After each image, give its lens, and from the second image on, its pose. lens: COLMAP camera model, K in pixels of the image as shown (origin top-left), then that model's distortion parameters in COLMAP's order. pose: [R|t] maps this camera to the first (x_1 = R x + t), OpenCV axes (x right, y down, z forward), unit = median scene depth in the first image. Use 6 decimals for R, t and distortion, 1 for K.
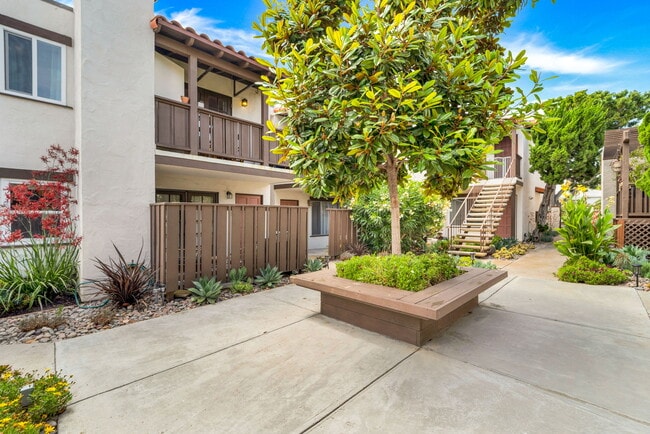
lens RADIAL K [[284.2, 0, 322.8], [0, 284.2, 222.6], [0, 0, 1]] dist [-0.017460, -0.000073]
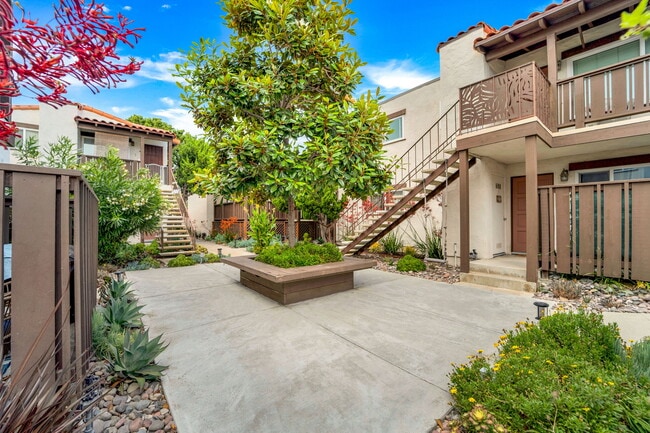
lens RADIAL K [[269.8, 0, 324.4], [0, 269.8, 219.4], [0, 0, 1]] dist [-0.004211, 0.000342]
pose [[0.096684, 0.006354, 0.995295, -0.459176], [0.015036, 0.999856, -0.007843, -0.002946], [-0.995202, 0.015724, 0.096575, 0.318578]]
